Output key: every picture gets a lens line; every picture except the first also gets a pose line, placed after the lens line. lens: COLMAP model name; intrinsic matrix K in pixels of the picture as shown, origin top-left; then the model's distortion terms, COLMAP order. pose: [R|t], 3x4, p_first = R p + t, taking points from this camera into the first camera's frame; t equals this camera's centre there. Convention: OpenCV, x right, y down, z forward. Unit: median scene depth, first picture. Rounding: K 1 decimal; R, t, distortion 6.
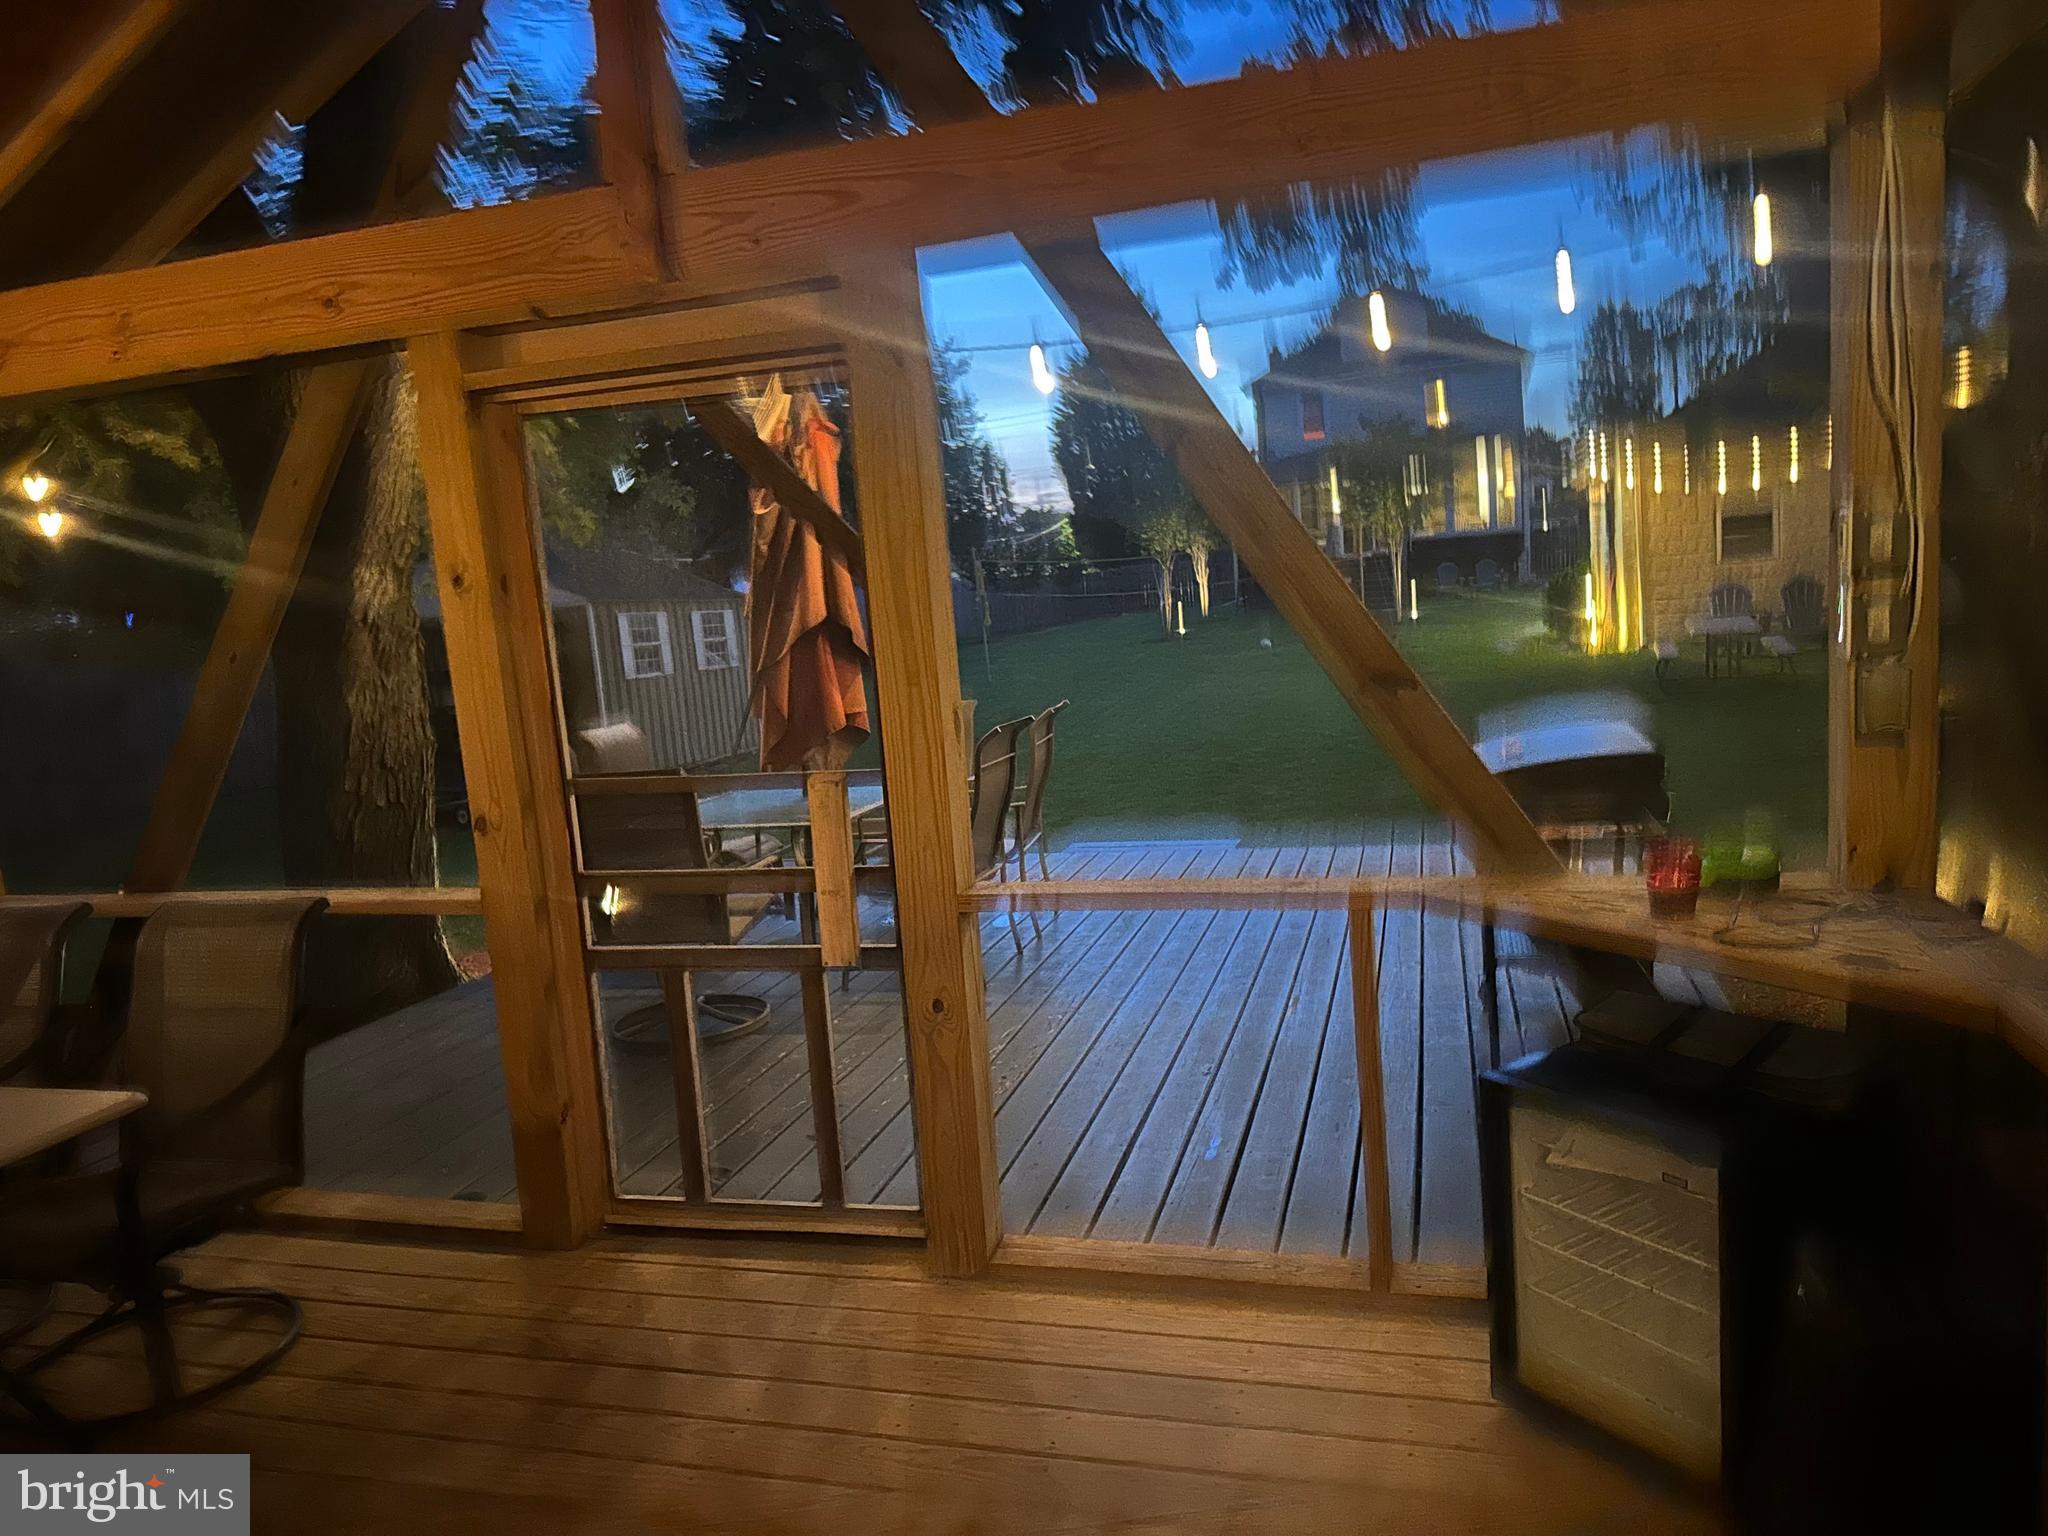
lens RADIAL K [[1413.6, 0, 1020.7], [0, 1413.6, 775.7], [0, 0, 1]] dist [0.047436, -0.003078]
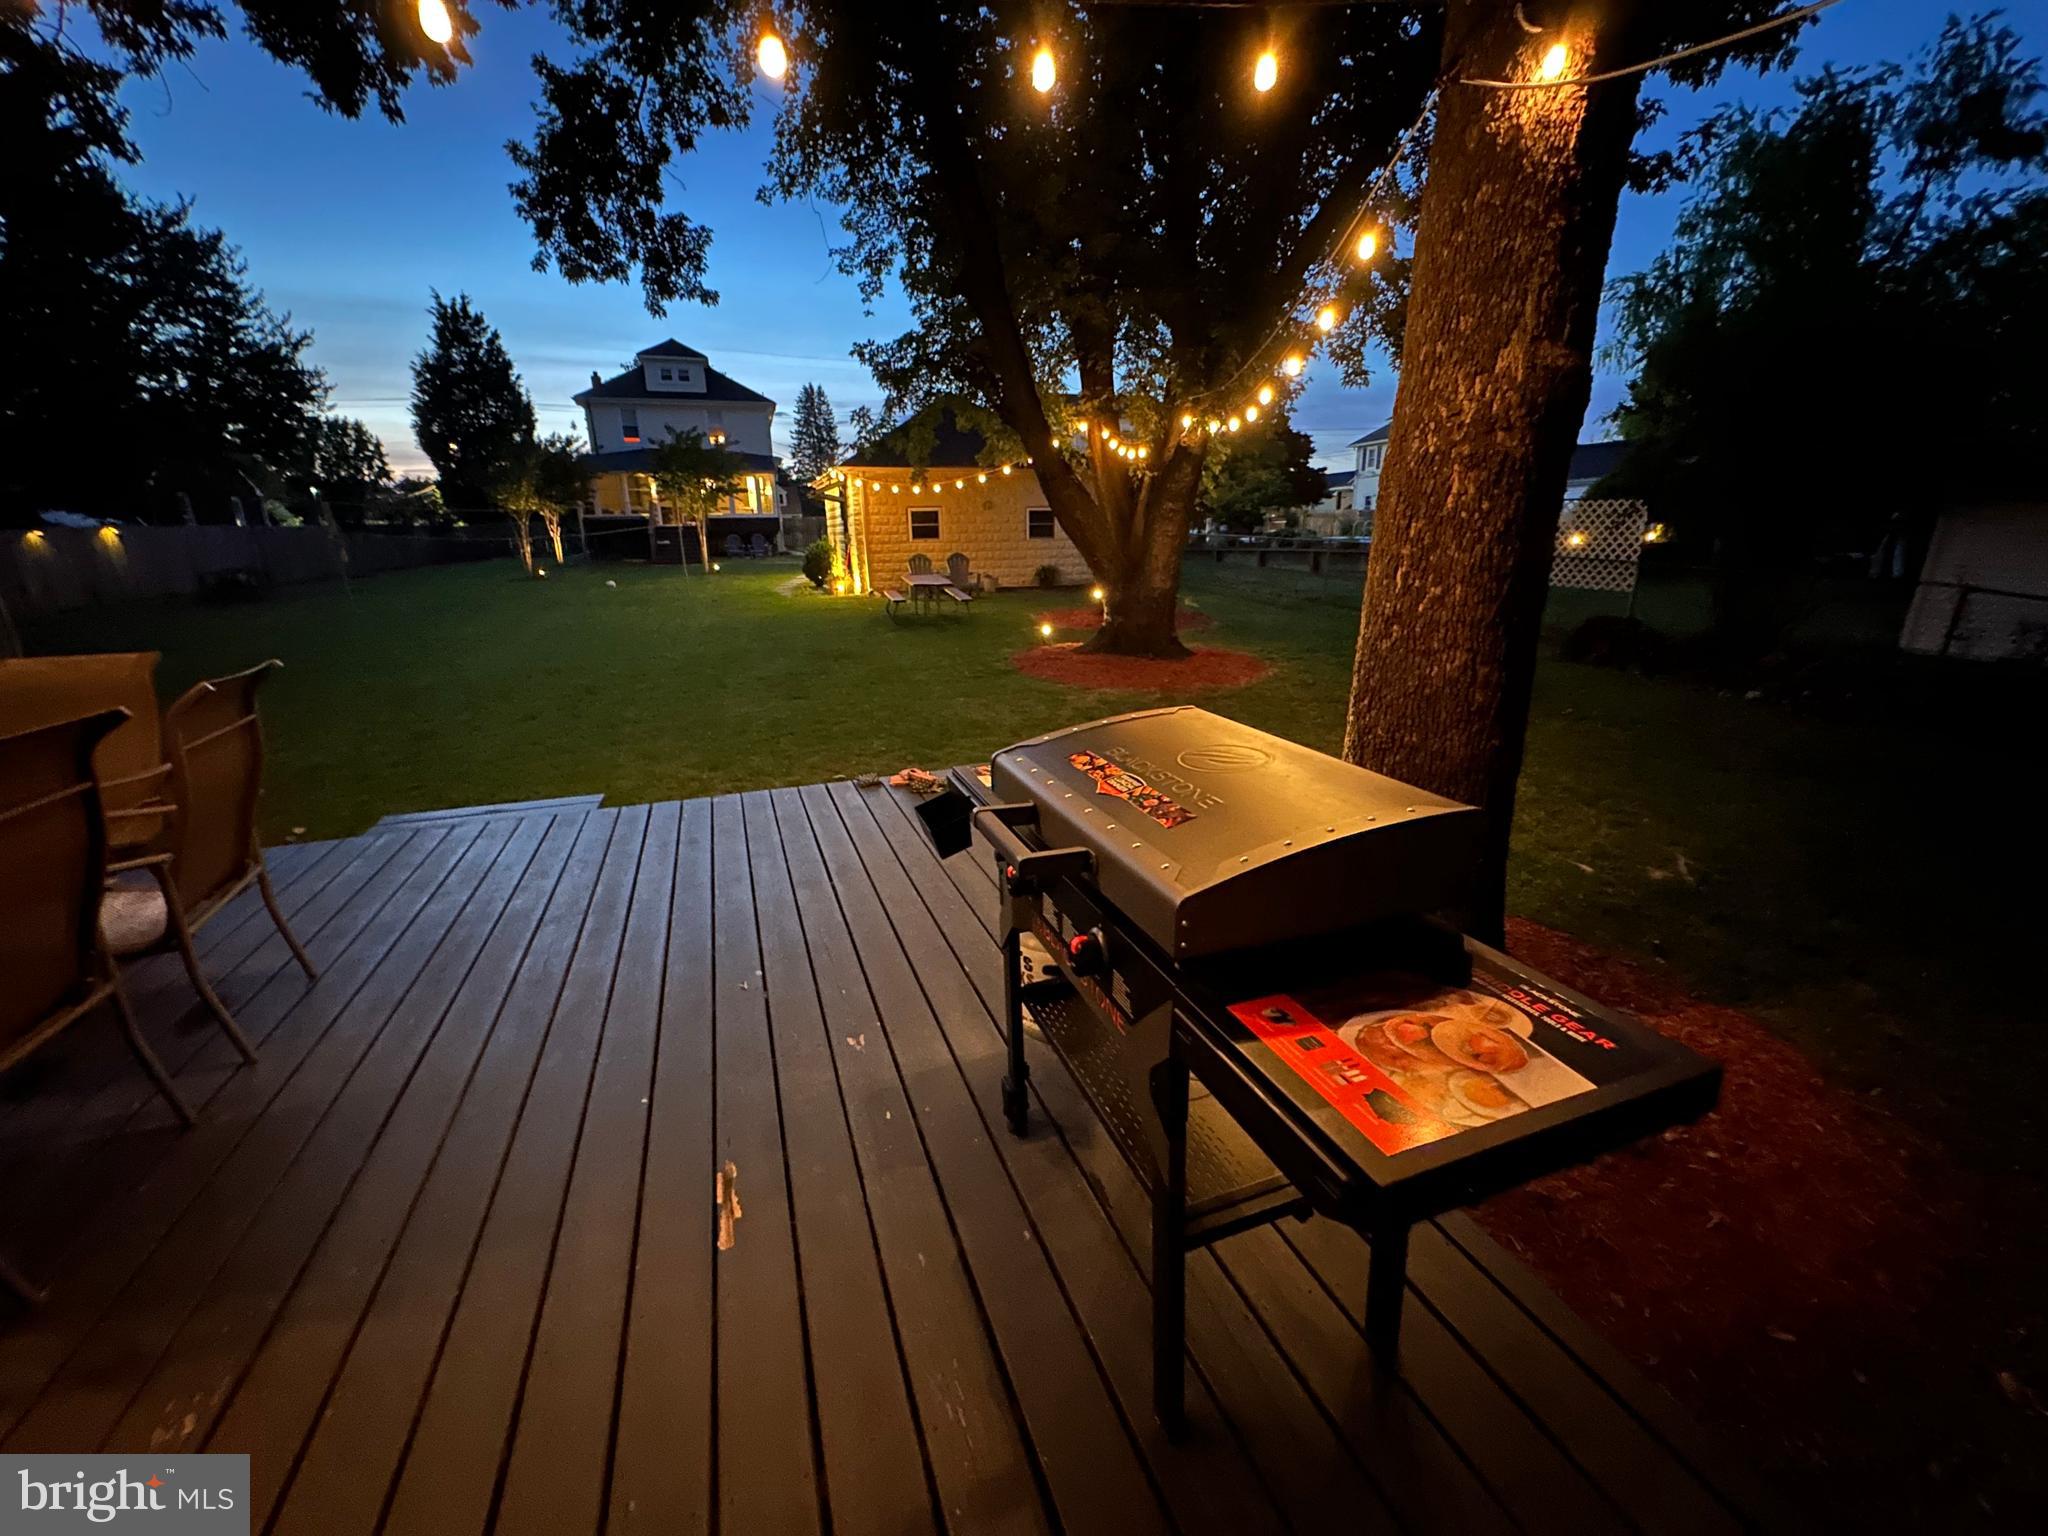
lens RADIAL K [[806.7, 0, 1013.7], [0, 806.7, 772.0], [0, 0, 1]] dist [-0.002067, 0.000160]
pose [[0.811119, -0.107190, 0.574974, 0.030998], [0.031095, 0.989576, 0.140617, -0.016240], [-0.584053, -0.096178, 0.805997, 0.181630]]
